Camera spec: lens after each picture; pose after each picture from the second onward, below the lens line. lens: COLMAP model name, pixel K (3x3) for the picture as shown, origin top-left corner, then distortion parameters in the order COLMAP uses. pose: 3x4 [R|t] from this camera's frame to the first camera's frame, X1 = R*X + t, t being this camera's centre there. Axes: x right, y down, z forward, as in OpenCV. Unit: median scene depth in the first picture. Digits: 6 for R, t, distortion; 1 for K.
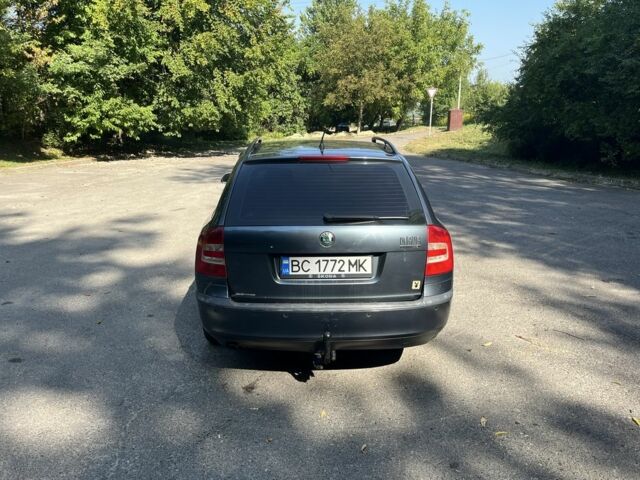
lens RADIAL K [[537.5, 0, 320.0], [0, 537.5, 240.0], [0, 0, 1]] dist [0.081477, -0.117068]
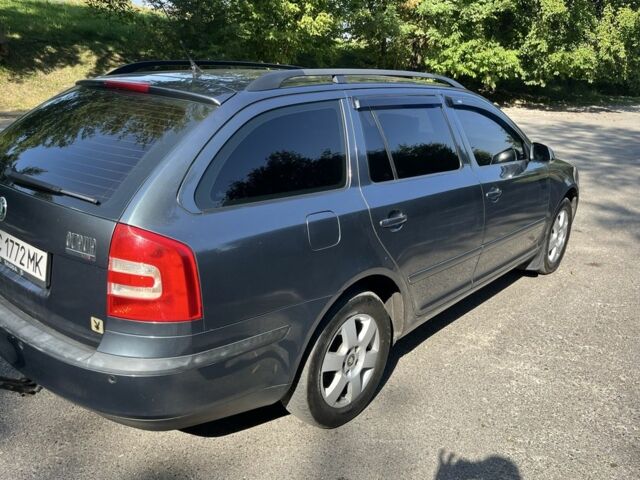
lens RADIAL K [[537.5, 0, 320.0], [0, 537.5, 240.0], [0, 0, 1]] dist [0.081477, -0.117068]
pose [[0.735228, 0.241889, -0.633190, 0.098687], [-0.186786, 0.970290, 0.153780, -0.018948], [0.651575, 0.005208, 0.758566, 0.105151]]
